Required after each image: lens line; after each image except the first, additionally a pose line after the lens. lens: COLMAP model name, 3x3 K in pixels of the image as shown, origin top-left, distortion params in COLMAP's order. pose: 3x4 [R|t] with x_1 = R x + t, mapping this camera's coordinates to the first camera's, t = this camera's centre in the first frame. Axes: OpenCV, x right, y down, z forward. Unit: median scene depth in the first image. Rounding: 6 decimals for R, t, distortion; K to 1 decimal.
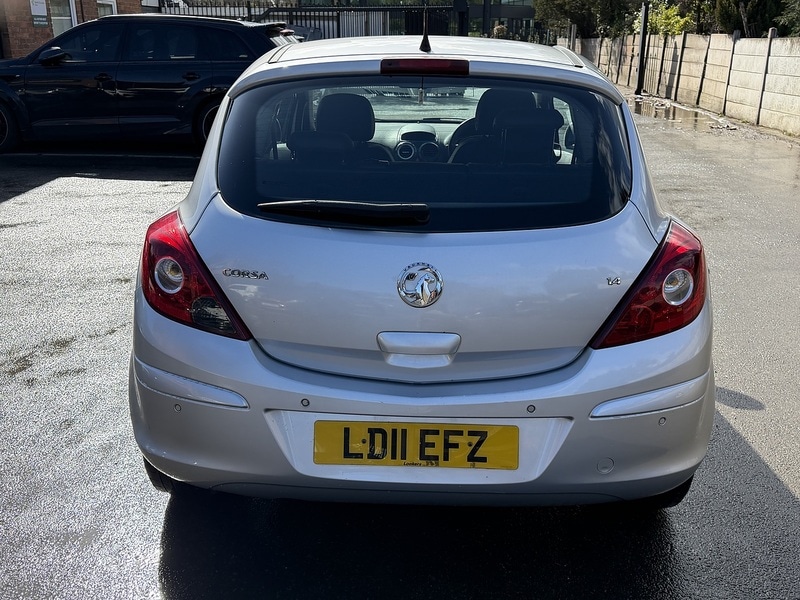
lens RADIAL K [[751.9, 0, 384.4], [0, 751.9, 301.6], [0, 0, 1]] dist [0.110995, -0.192769]
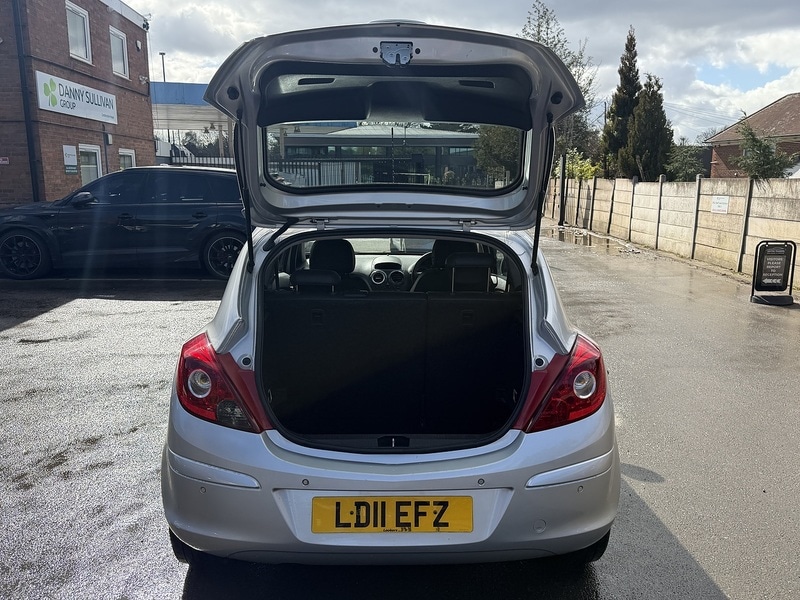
lens RADIAL K [[643.7, 0, 400.0], [0, 643.7, 300.0], [0, 0, 1]] dist [0.120566, -0.220266]
pose [[0.997763, -0.010727, 0.065981, -0.009639], [0.020363, 0.988903, -0.147159, -0.003394], [-0.063670, 0.148173, 0.986910, -0.088069]]
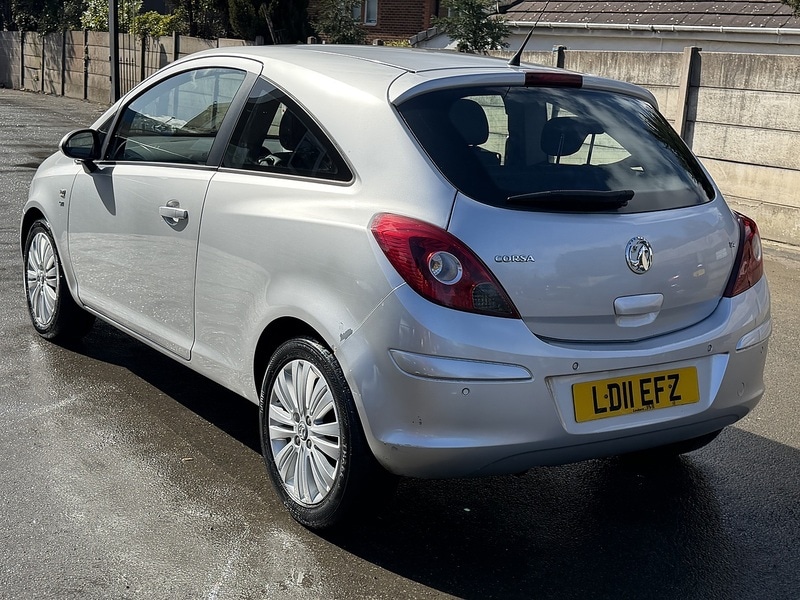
lens RADIAL K [[1106.3, 0, 400.0], [0, 1106.3, 300.0], [0, 0, 1]] dist [0.125688, -0.034902]
pose [[0.811046, -0.089479, 0.578099, -0.836202], [0.146255, 0.987864, -0.052286, 0.055126], [-0.566405, 0.126957, 0.814290, -0.148639]]
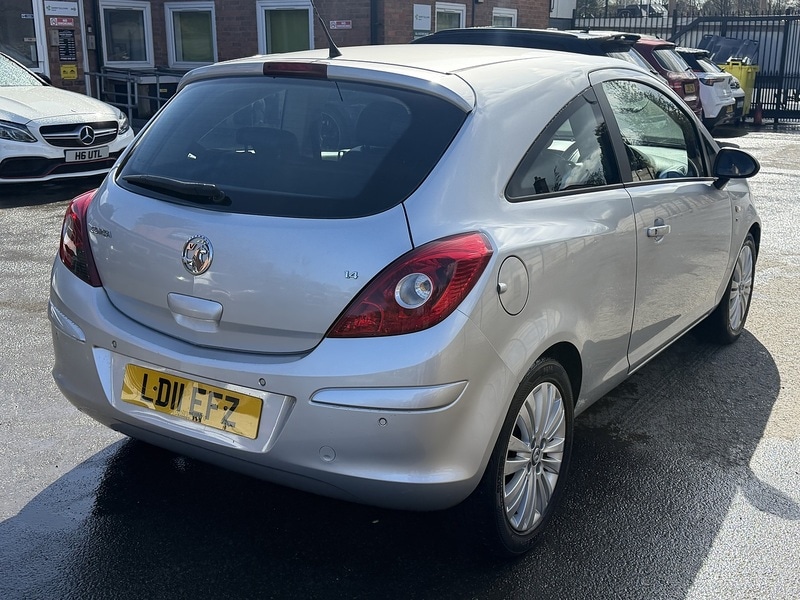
lens RADIAL K [[933.2, 0, 400.0], [0, 933.2, 300.0], [0, 0, 1]] dist [0.157881, -0.309761]
pose [[0.856580, 0.137594, -0.497331, 0.652327], [-0.176951, 0.983679, -0.032623, 0.023714], [0.484725, 0.115947, 0.866947, -0.044289]]
